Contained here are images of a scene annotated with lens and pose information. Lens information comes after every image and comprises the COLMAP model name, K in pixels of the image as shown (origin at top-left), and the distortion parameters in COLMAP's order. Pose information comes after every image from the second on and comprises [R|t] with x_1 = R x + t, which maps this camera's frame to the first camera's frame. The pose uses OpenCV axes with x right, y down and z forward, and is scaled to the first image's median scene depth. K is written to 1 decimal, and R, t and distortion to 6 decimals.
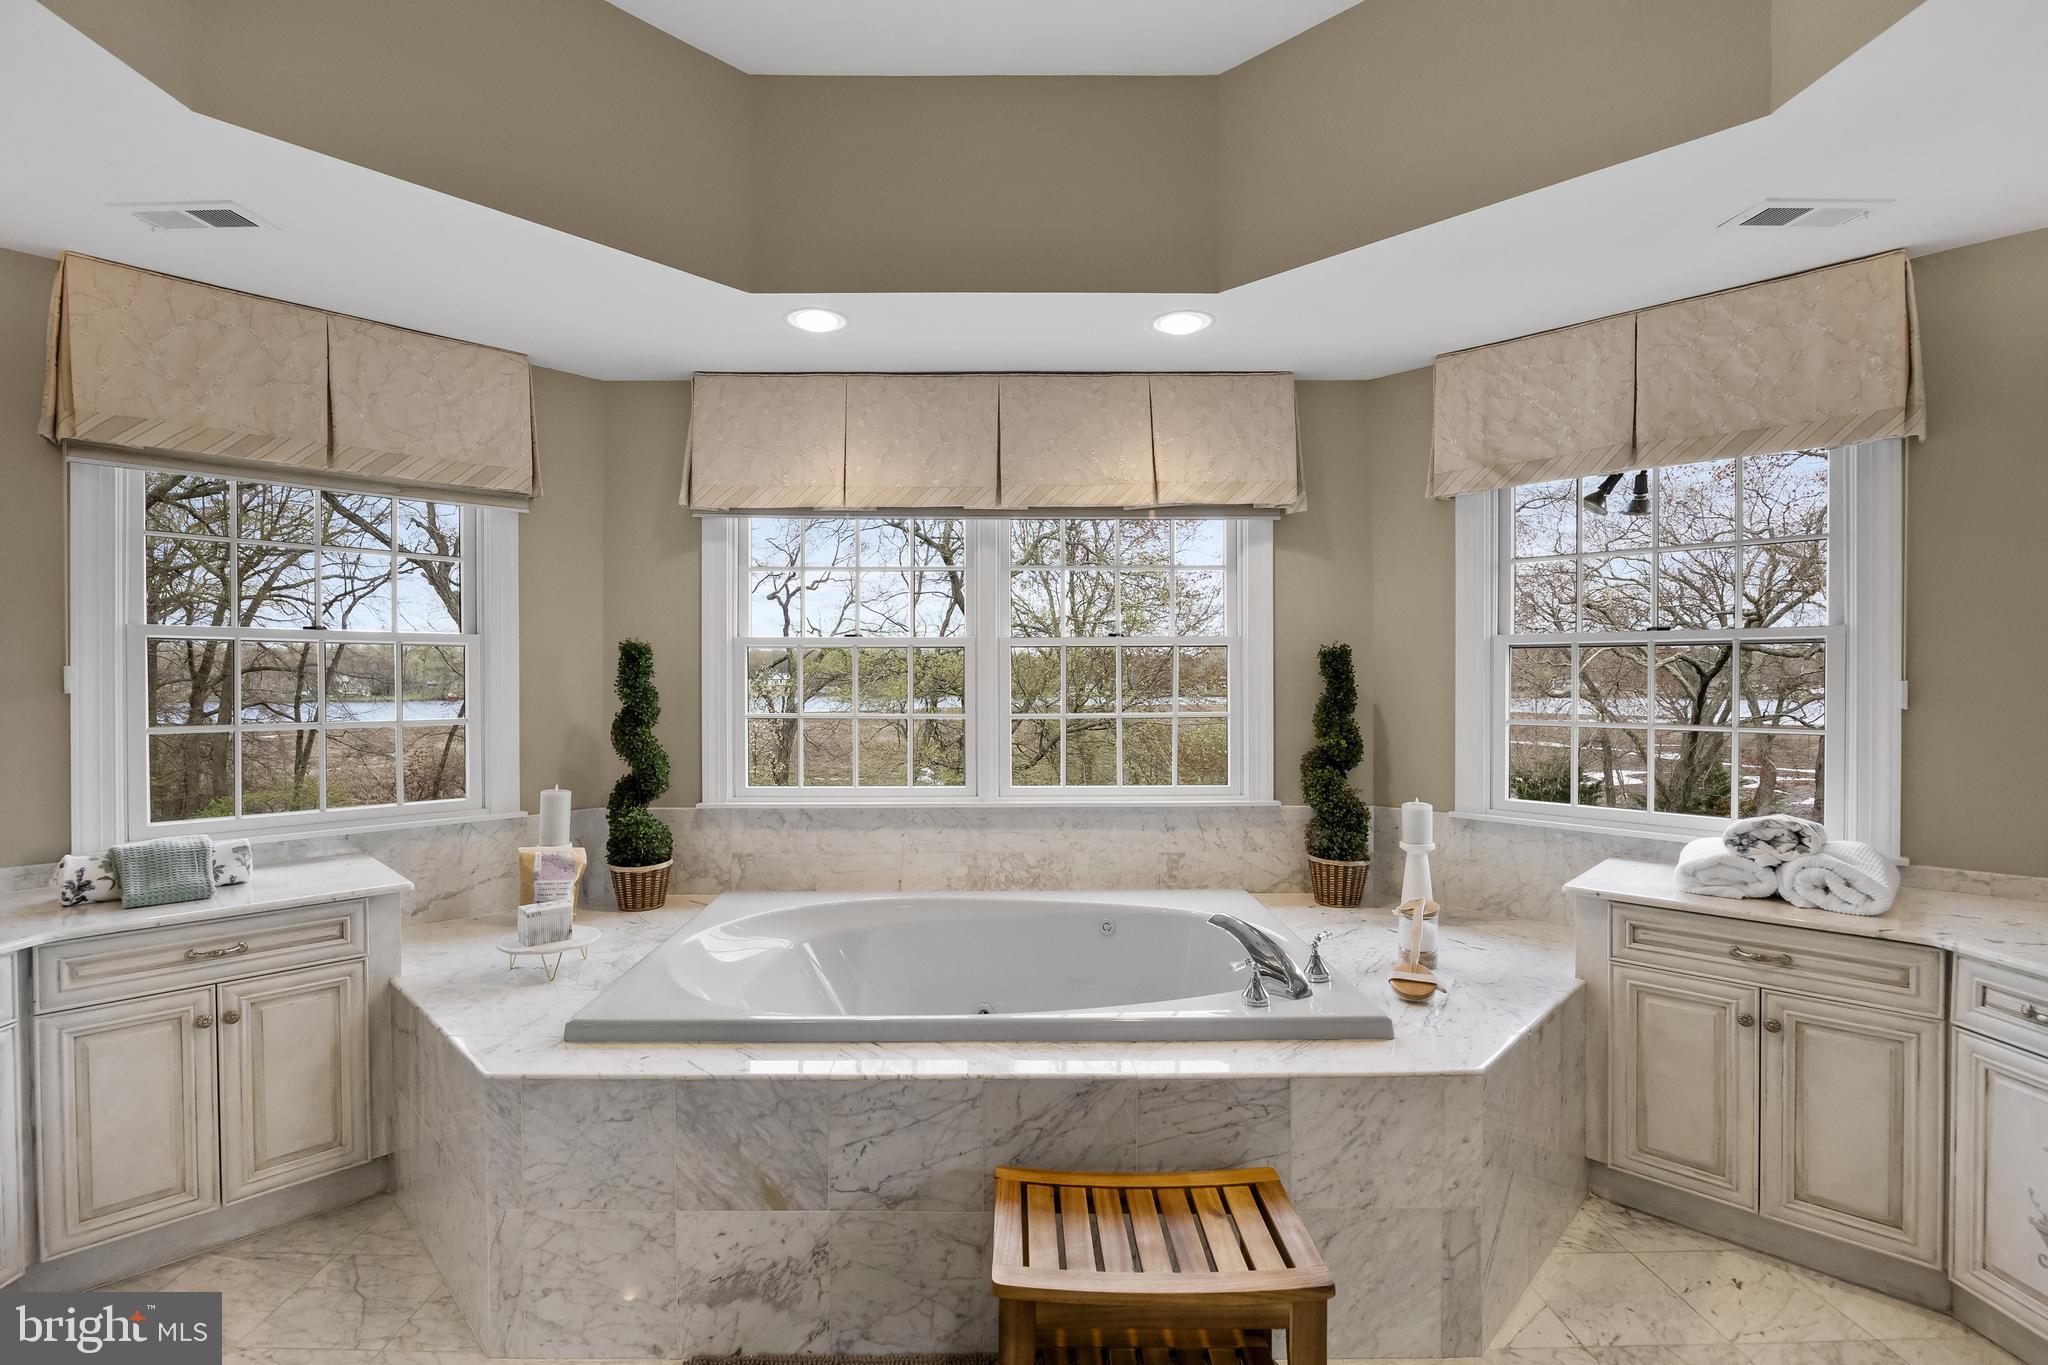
lens RADIAL K [[928.2, 0, 1023.3], [0, 928.2, 683.2], [0, 0, 1]] dist [-0.018047, 0.000220]
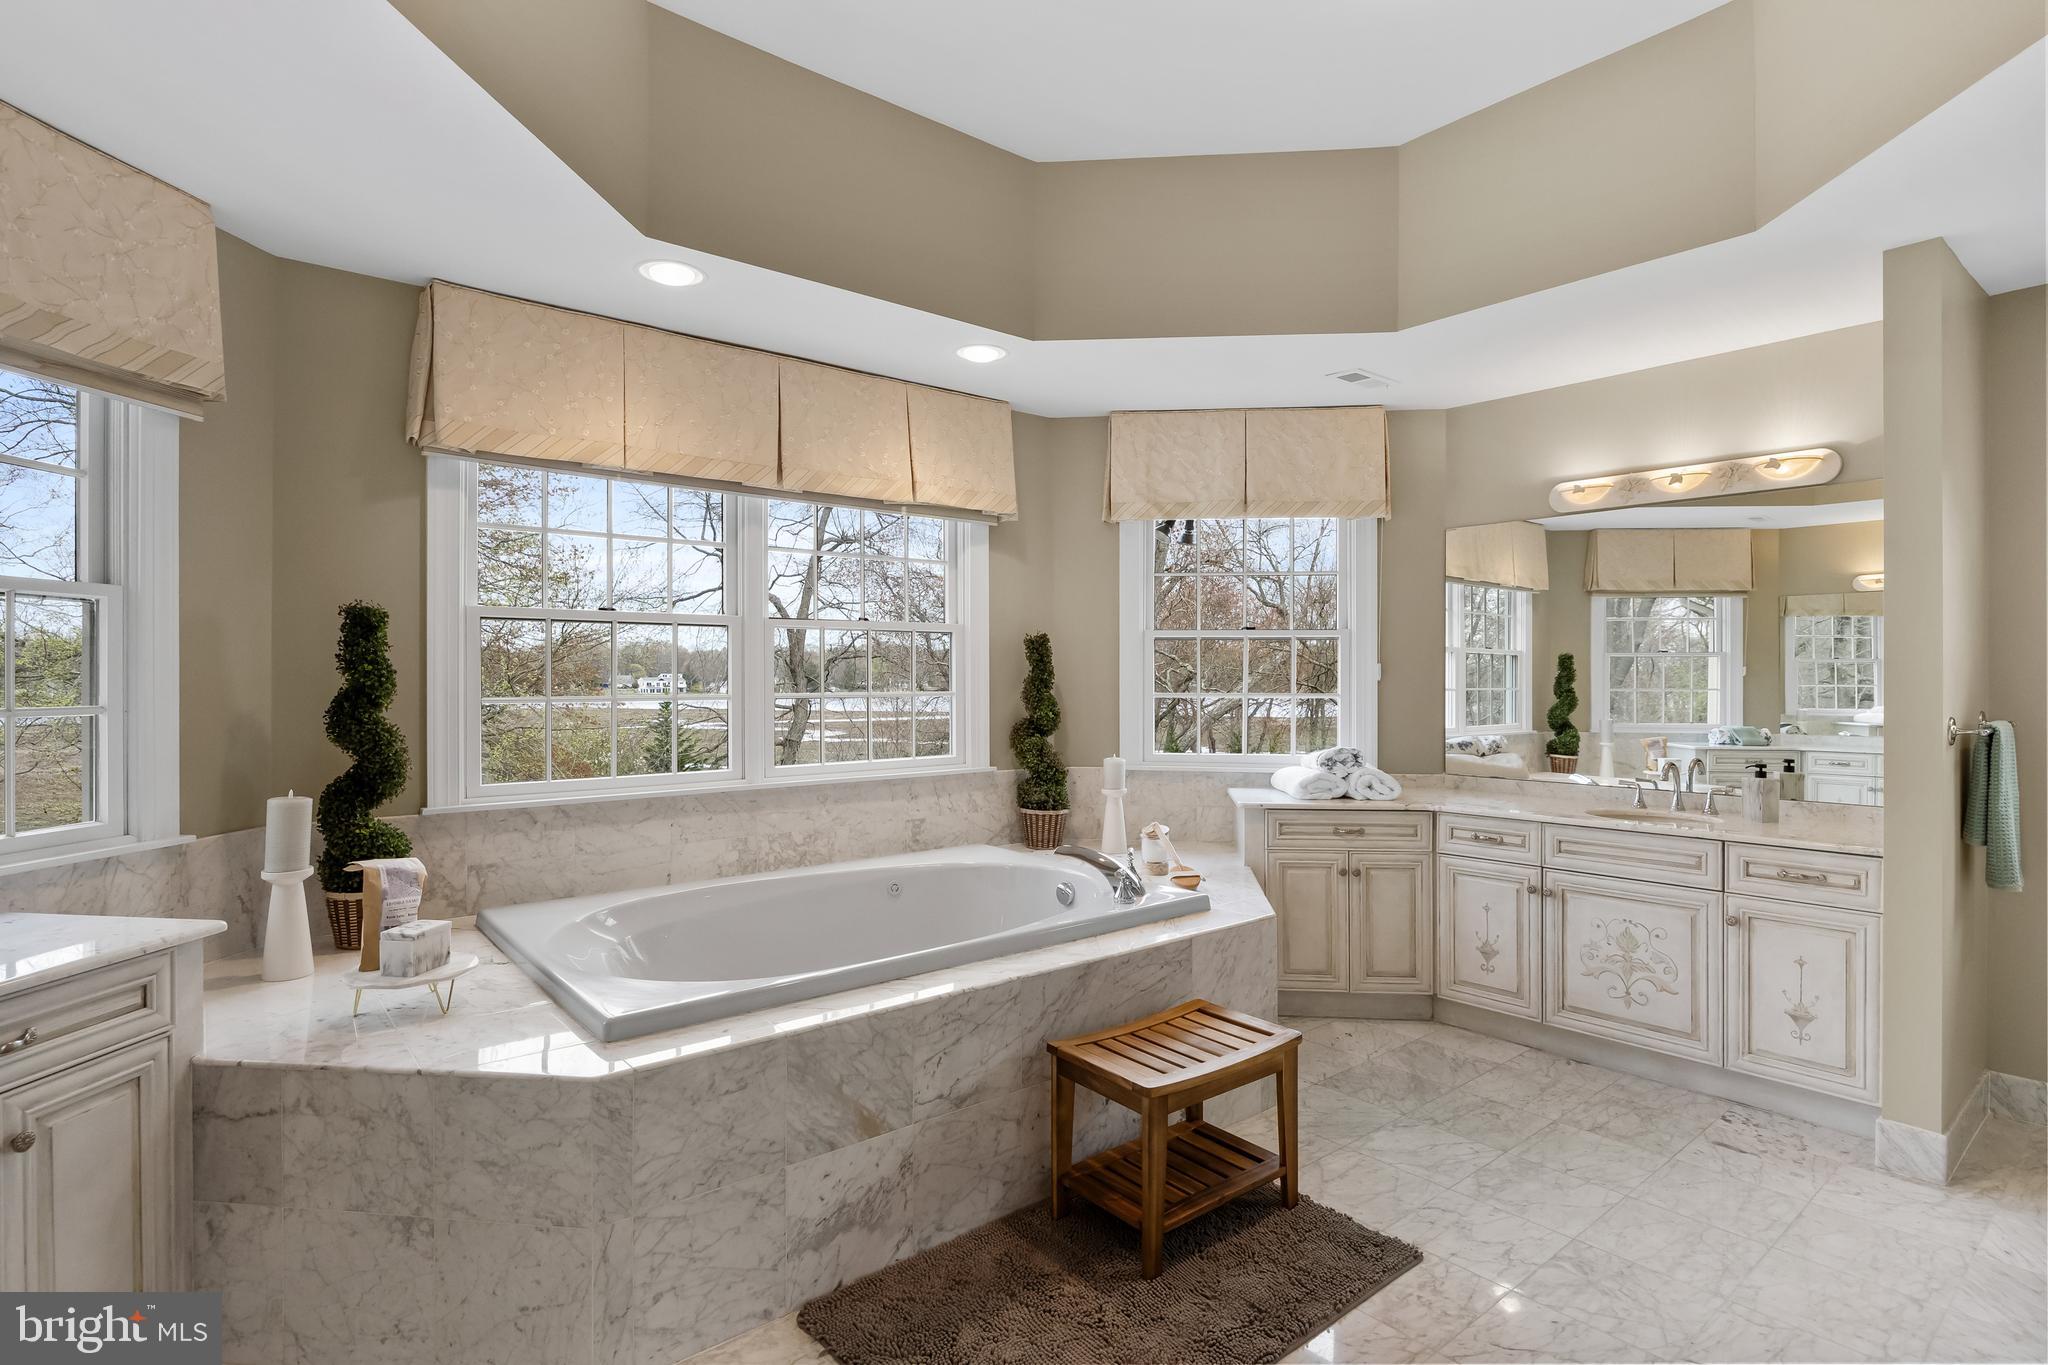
lens RADIAL K [[1035.8, 0, 1032.3], [0, 1035.8, 673.7], [0, 0, 1]] dist [-0.010846, 0.001425]
pose [[0.769301, 0.002781, 0.638880, -0.677789], [0.003891, 0.999952, -0.009037, 0.028991], [-0.638874, 0.009438, 0.769253, -0.044959]]
